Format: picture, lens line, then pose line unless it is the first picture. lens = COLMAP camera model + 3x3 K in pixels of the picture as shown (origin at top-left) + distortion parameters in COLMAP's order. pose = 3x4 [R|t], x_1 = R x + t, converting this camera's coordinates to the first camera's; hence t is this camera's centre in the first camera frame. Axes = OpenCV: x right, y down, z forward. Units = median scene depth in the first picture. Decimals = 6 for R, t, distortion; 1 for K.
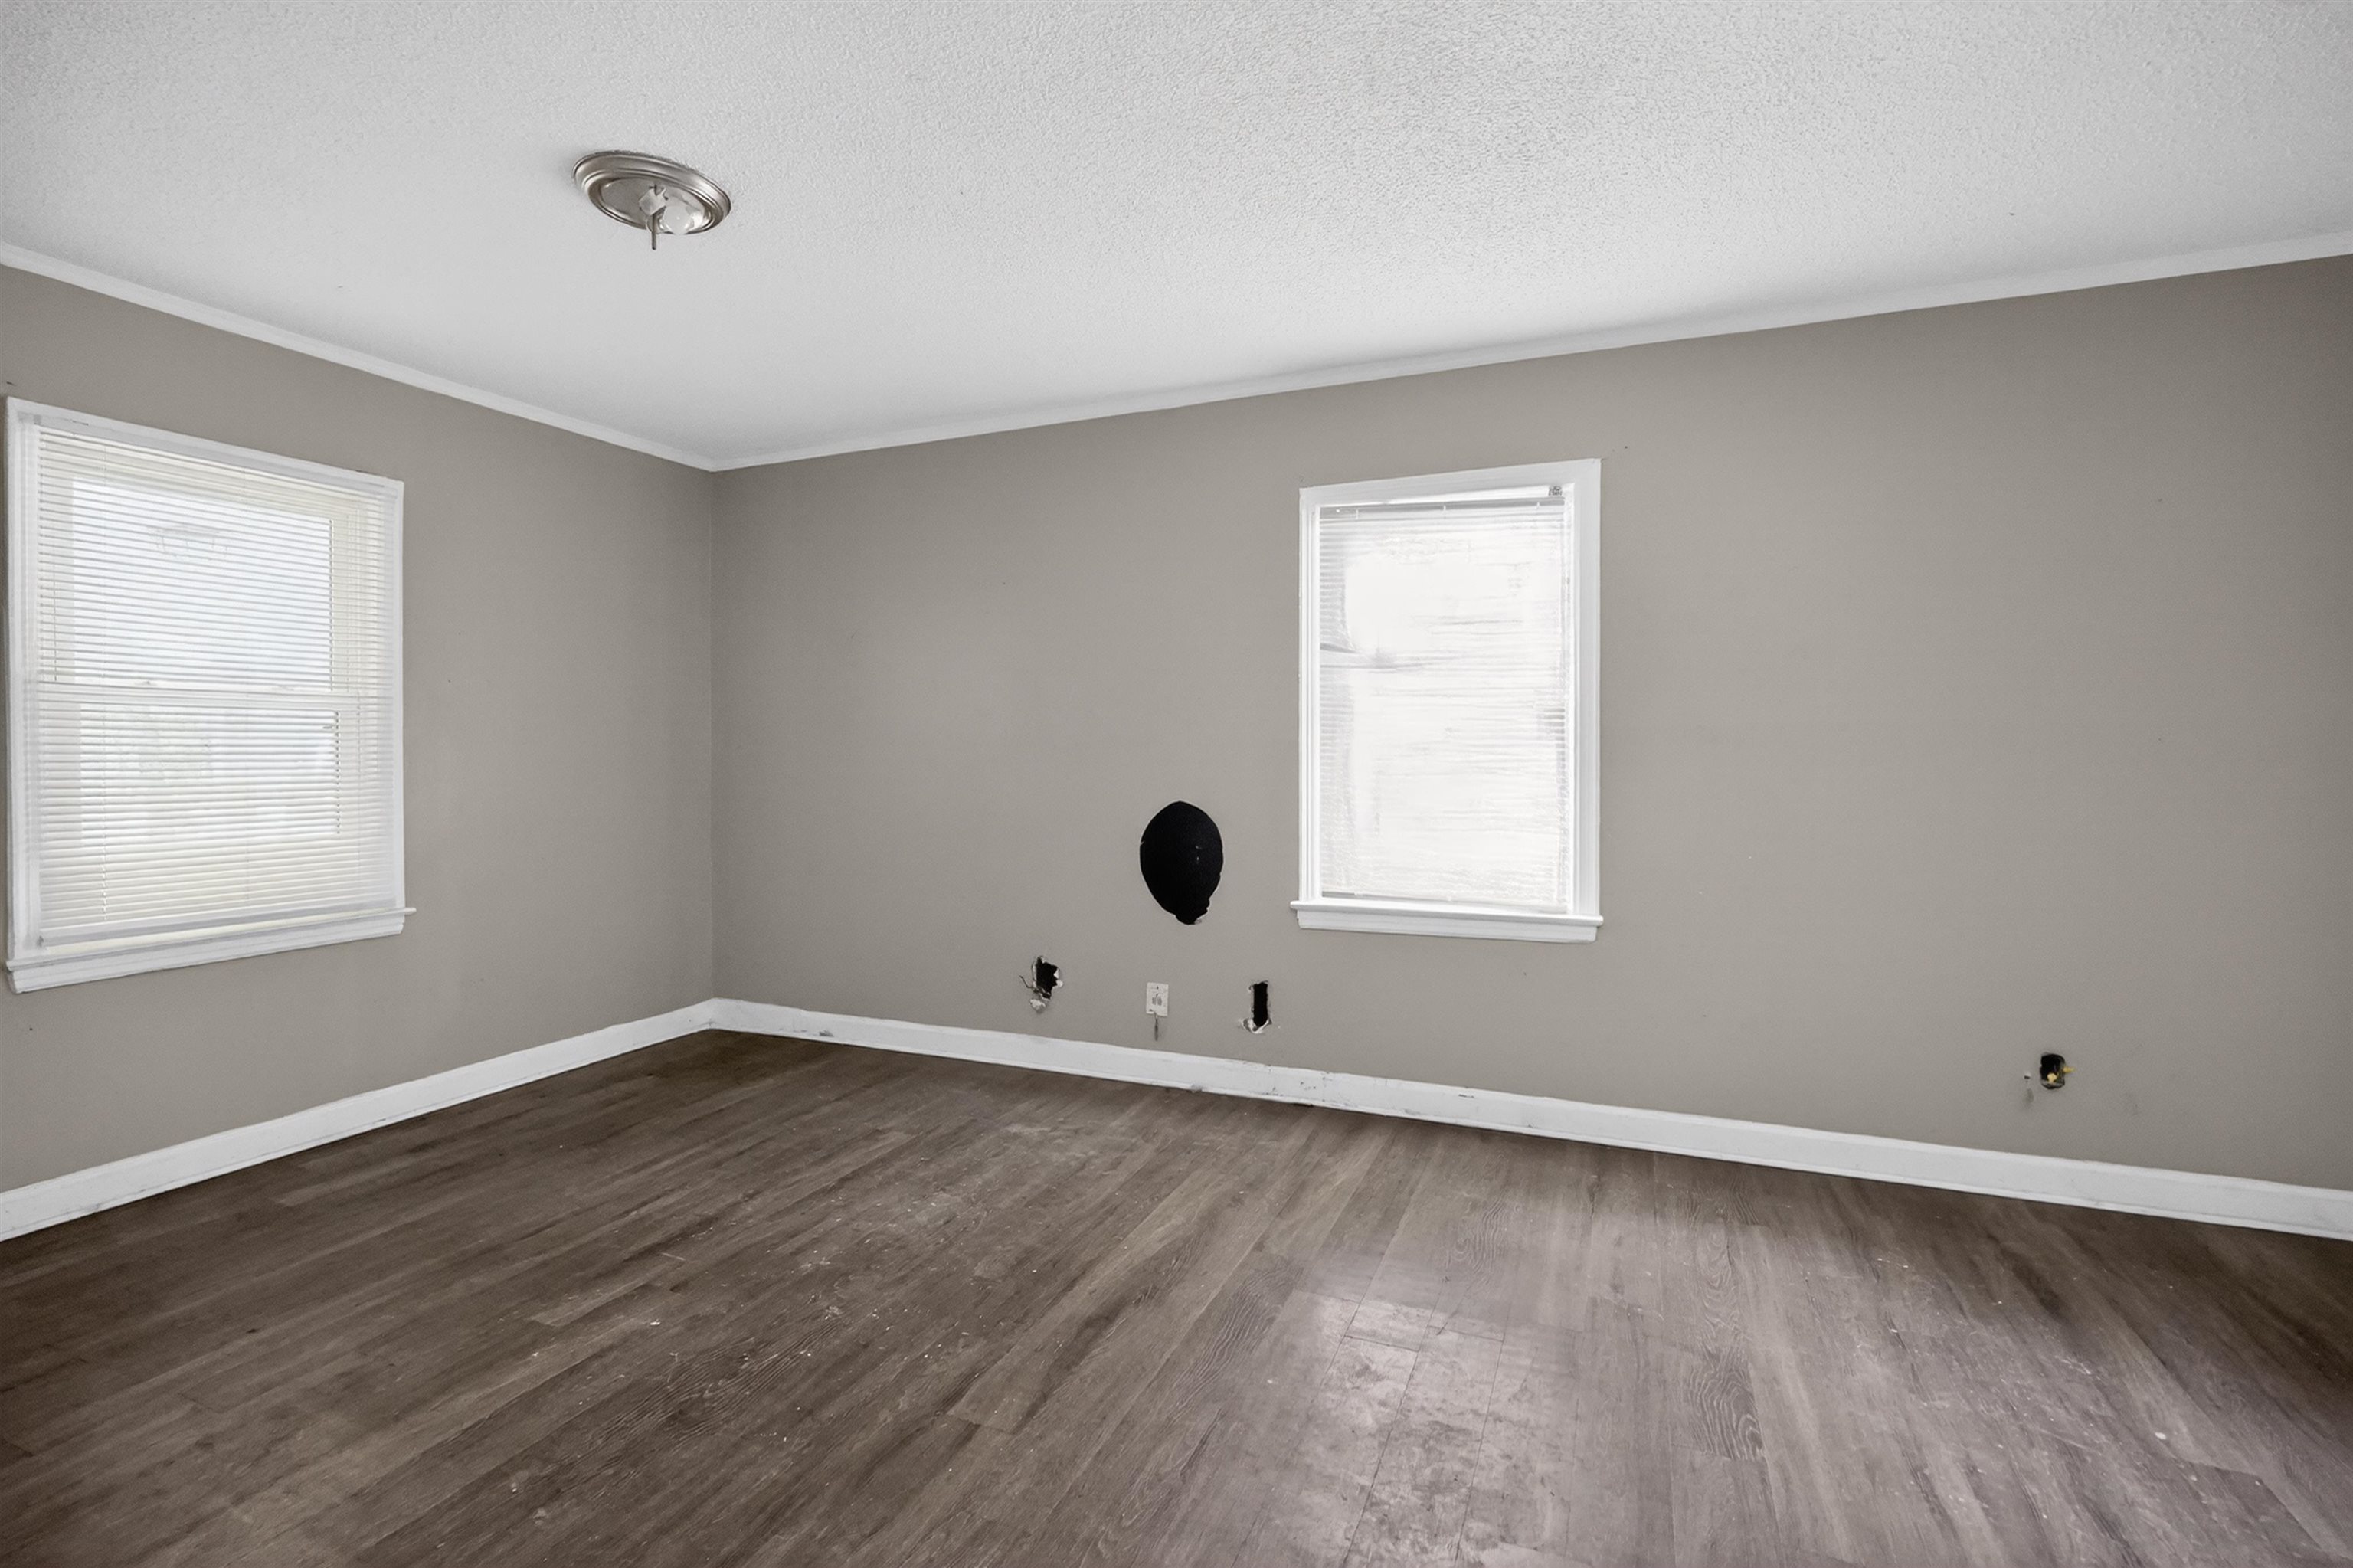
lens RADIAL K [[1066.0, 0, 1170.8], [0, 1066.0, 749.9], [0, 0, 1]] dist [-0.013027, -0.000512]
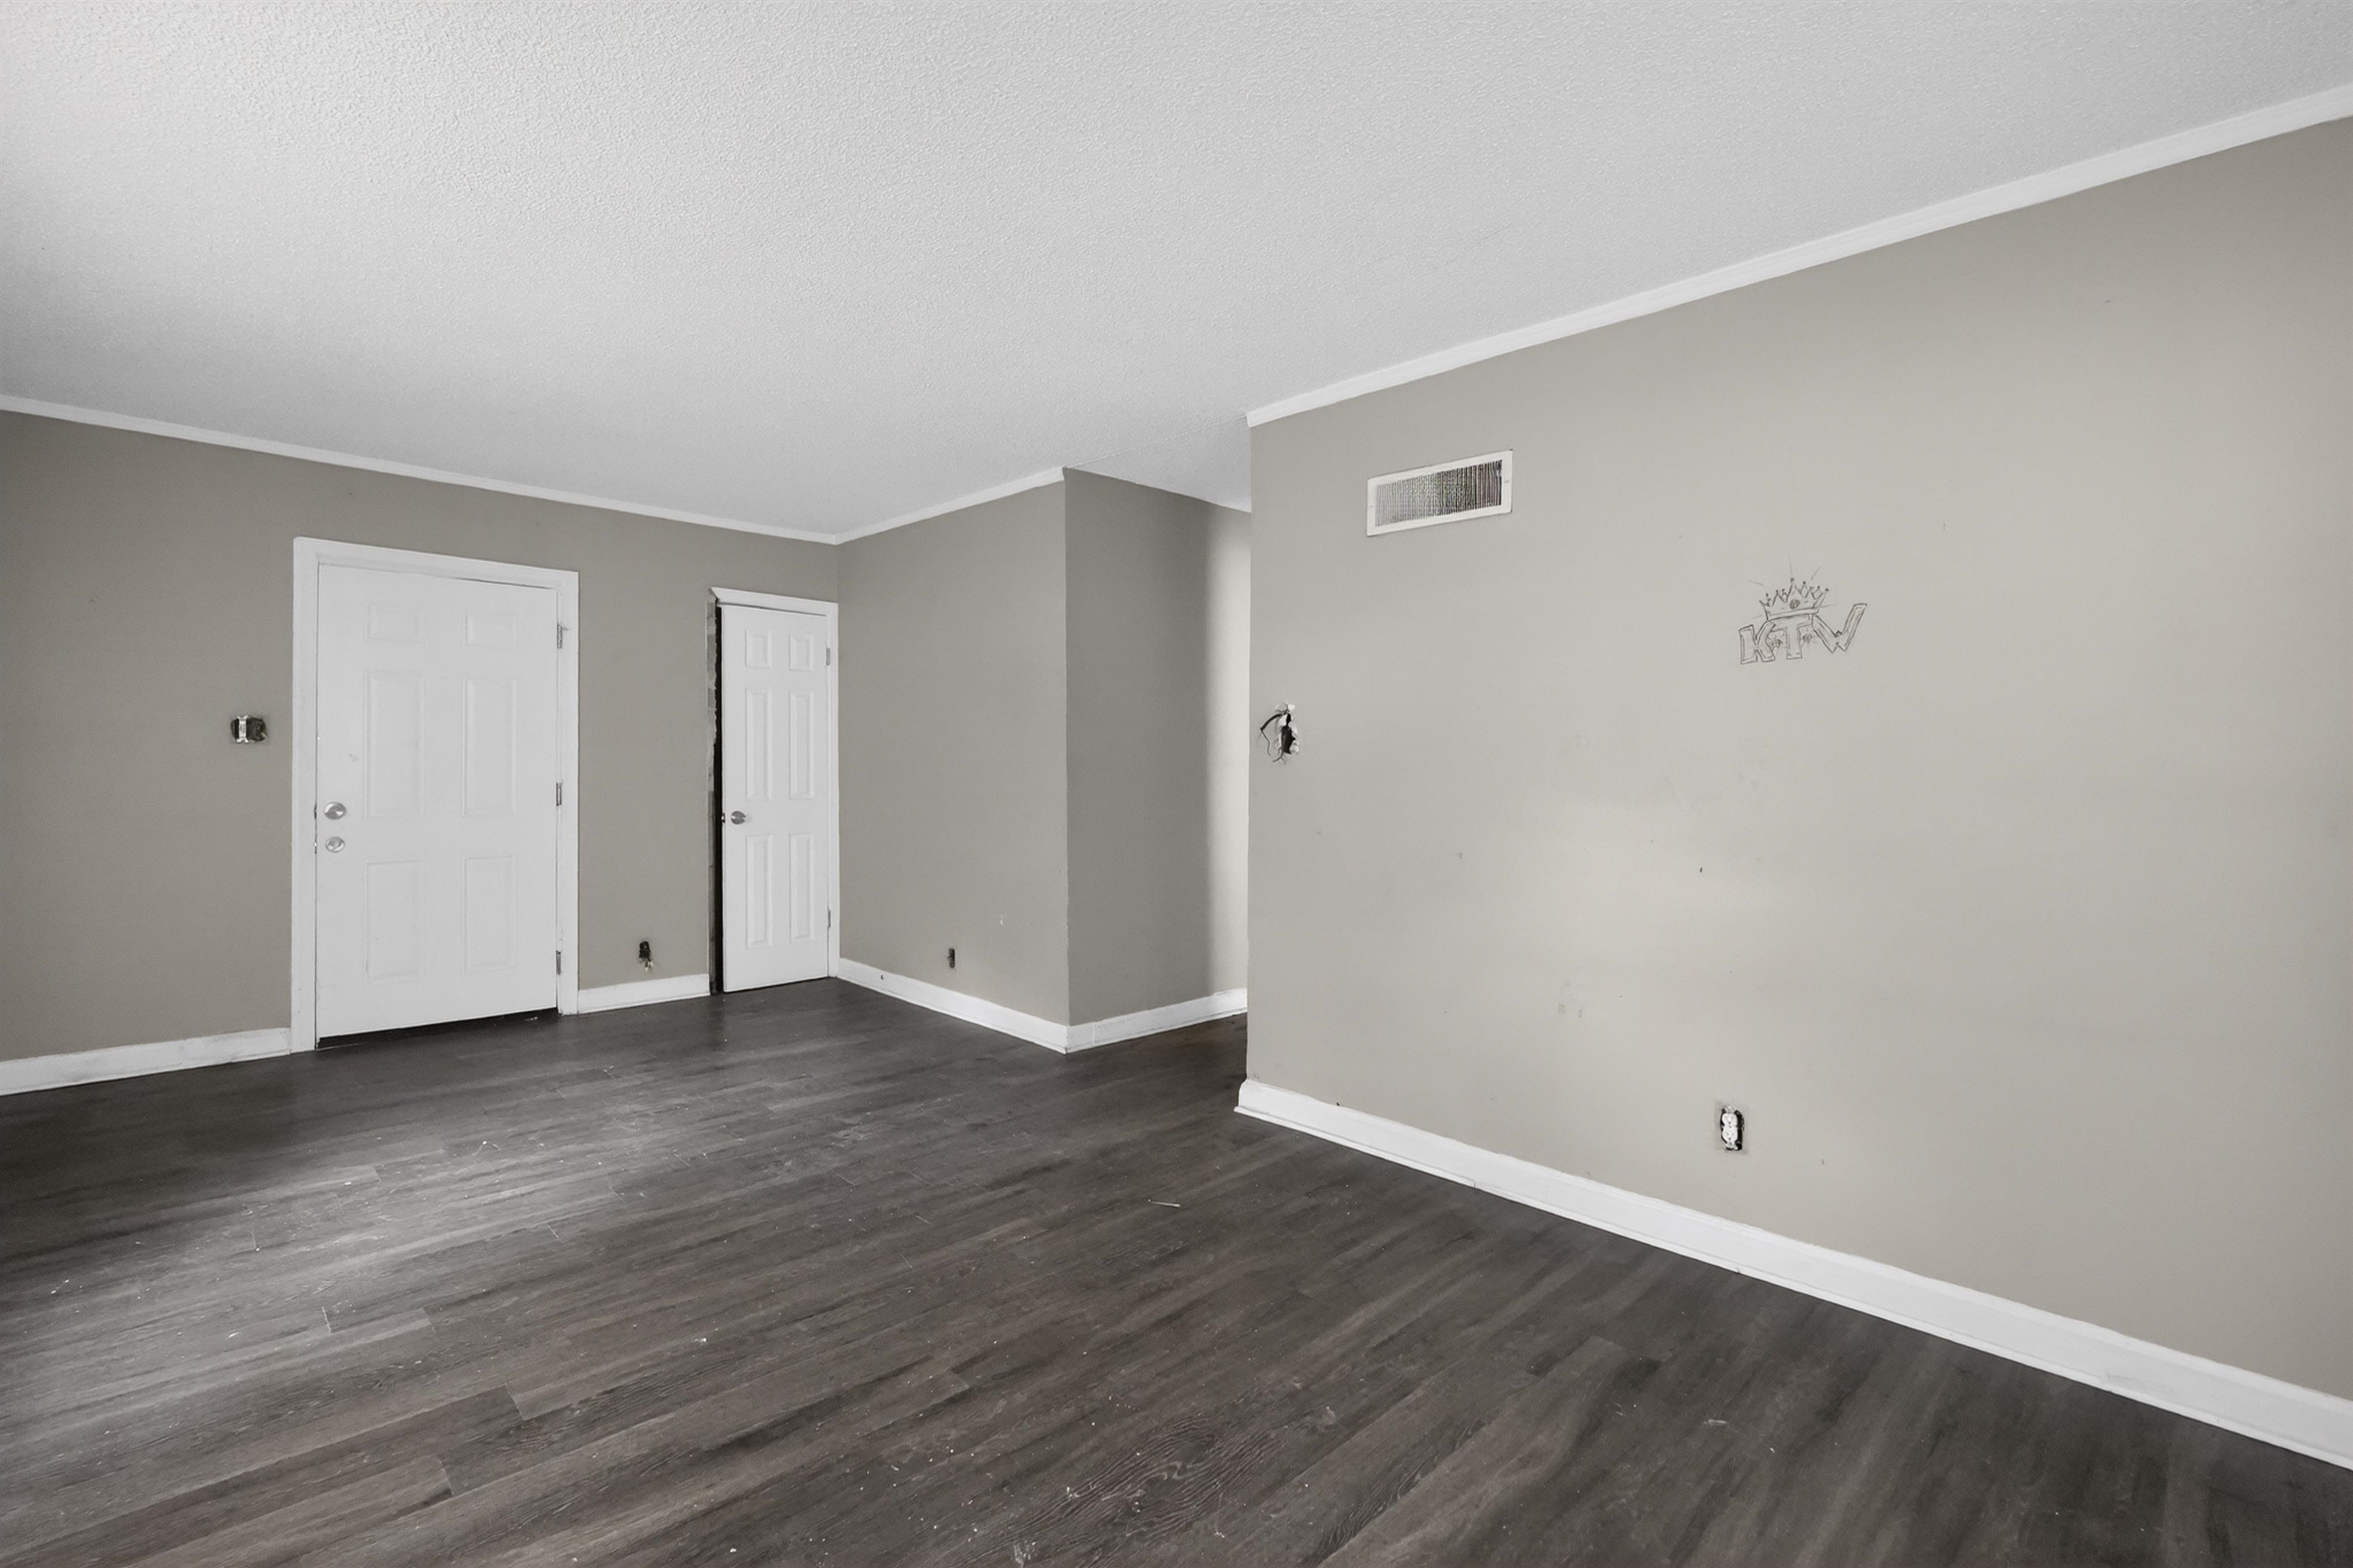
lens RADIAL K [[1054.3, 0, 1149.1], [0, 1054.3, 776.8], [0, 0, 1]] dist [-0.009899, -0.000471]
pose [[-0.918673, -0.014547, 0.394751, -0.487244], [-0.007824, 0.999796, 0.018635, -0.009861], [-0.394941, 0.014031, -0.918599, 1.170012]]
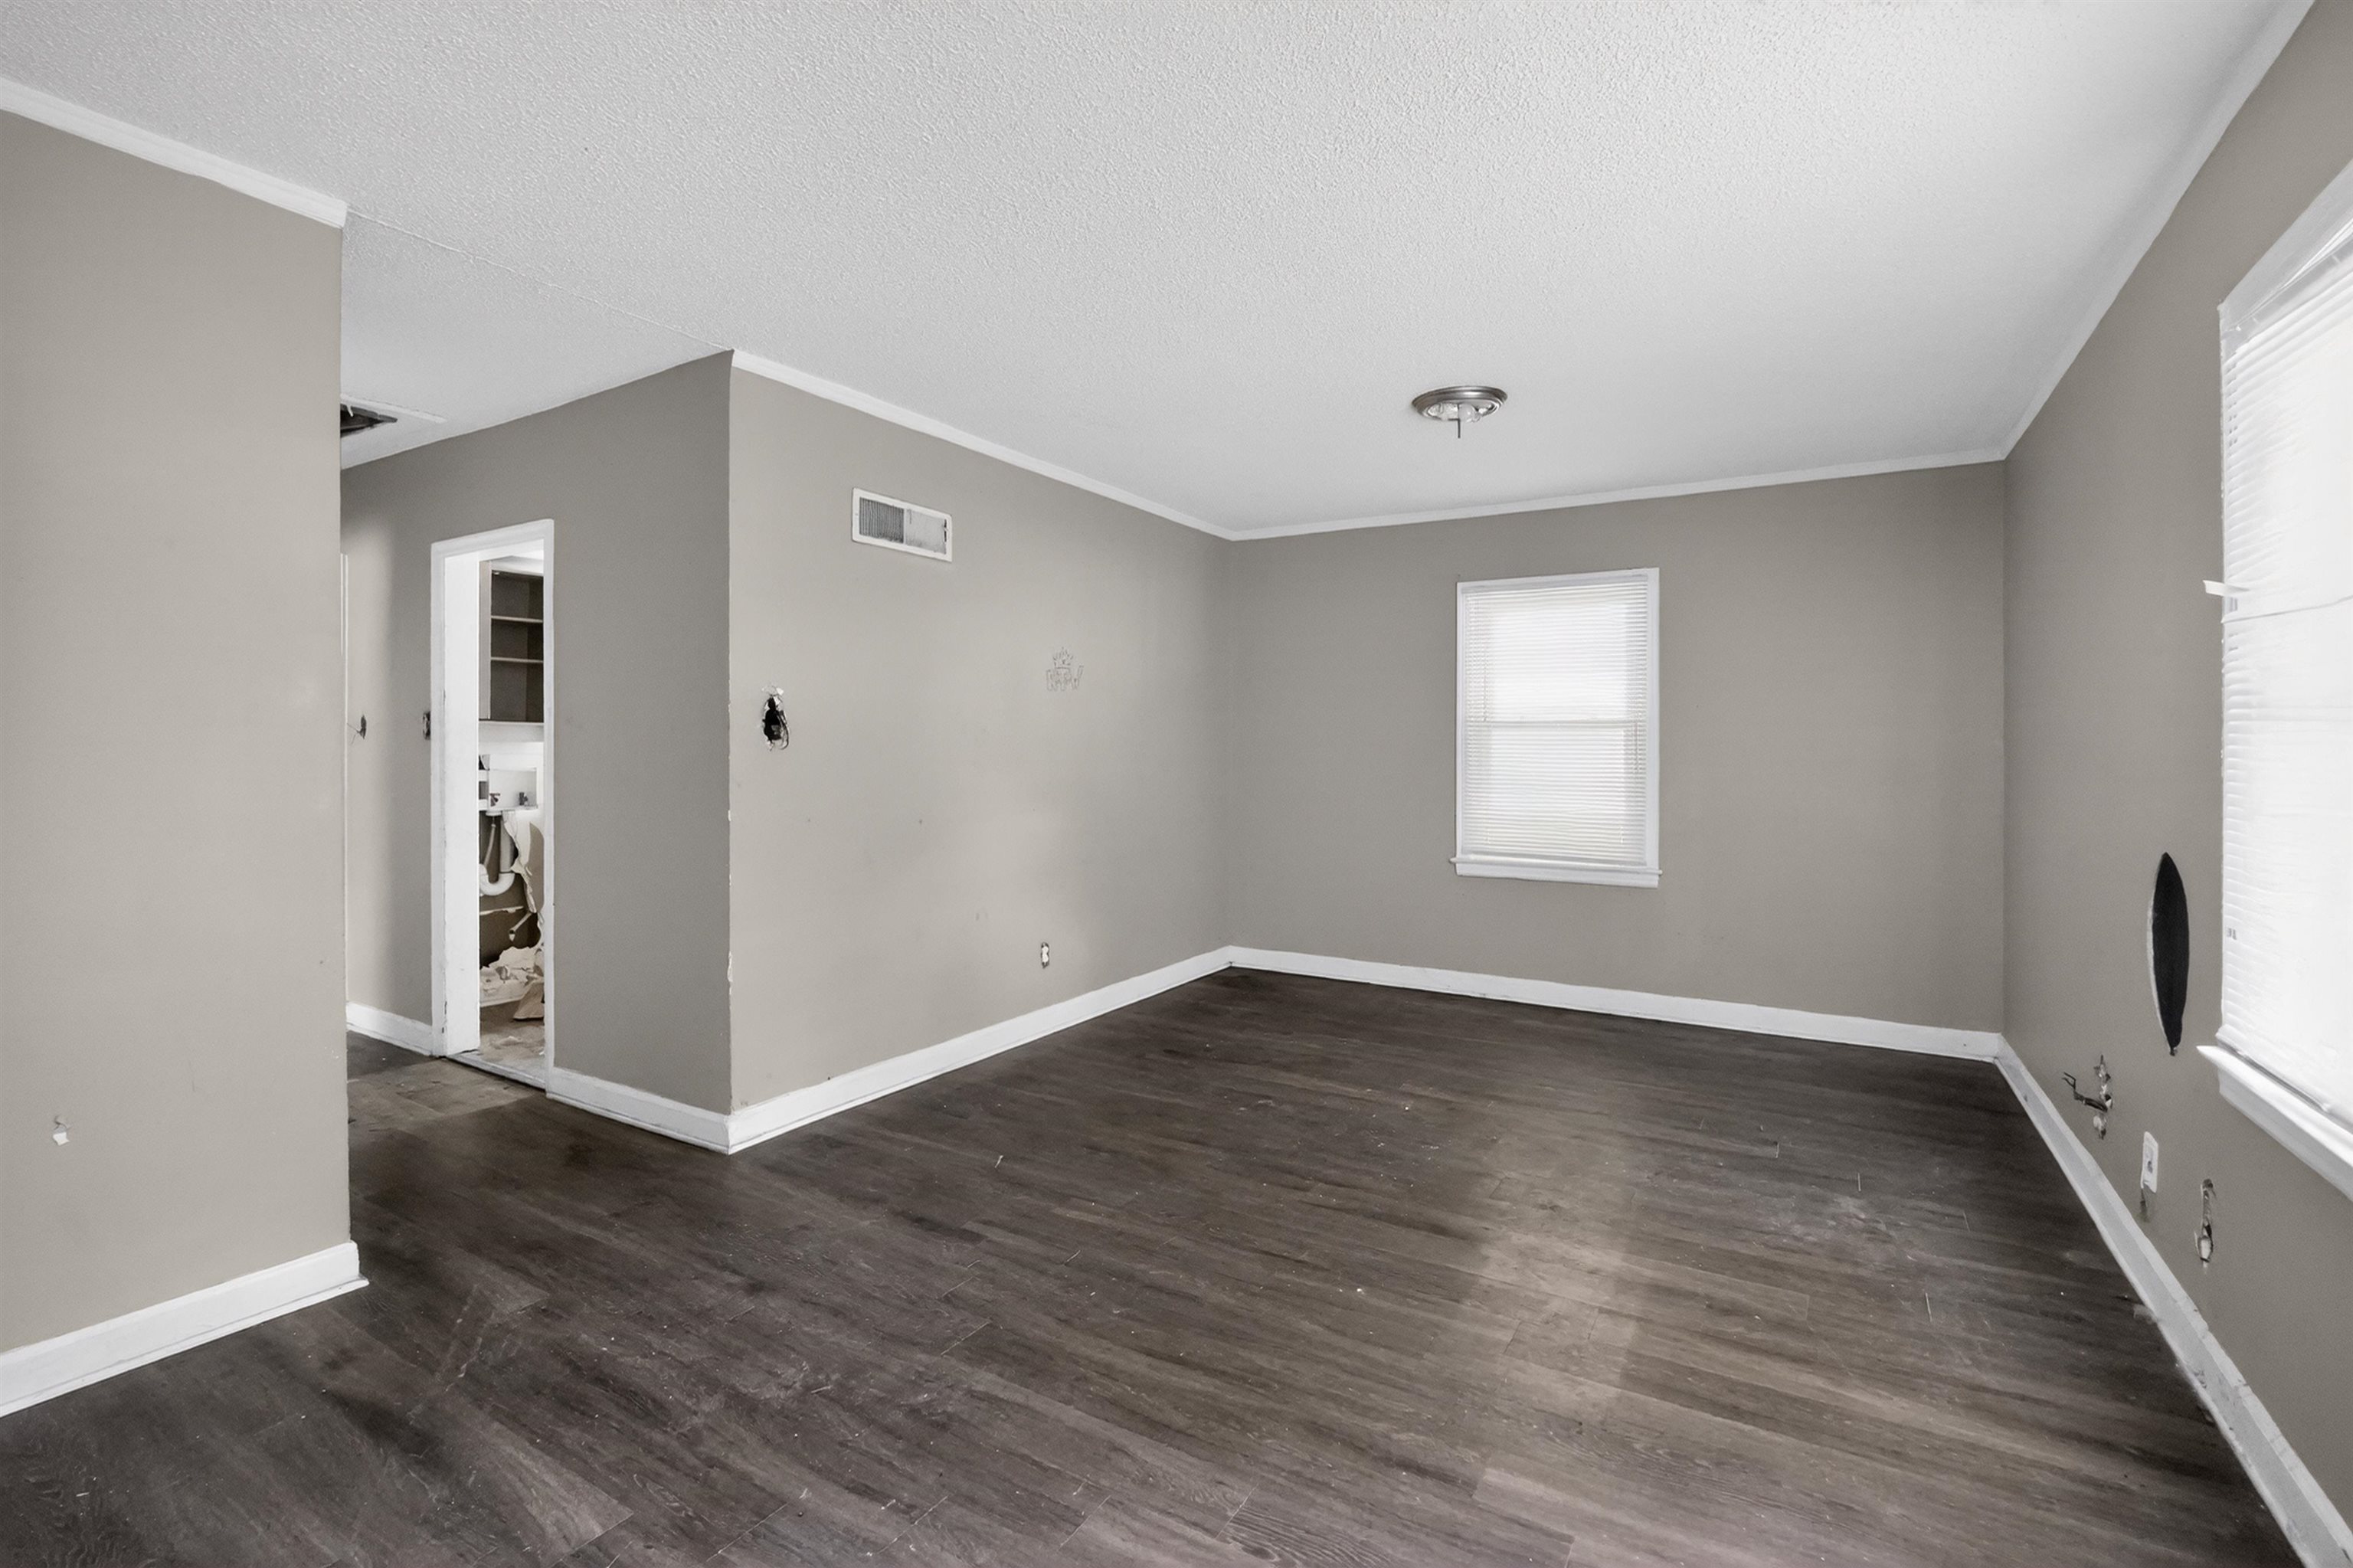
lens RADIAL K [[1066.0, 0, 1170.8], [0, 1066.0, 749.9], [0, 0, 1]] dist [-0.013027, -0.000512]
pose [[-0.144822, 0.003661, -0.989451, 0.847547], [-0.007589, 0.999960, 0.004810, -0.013410], [0.989429, 0.008205, -0.144789, 0.618355]]
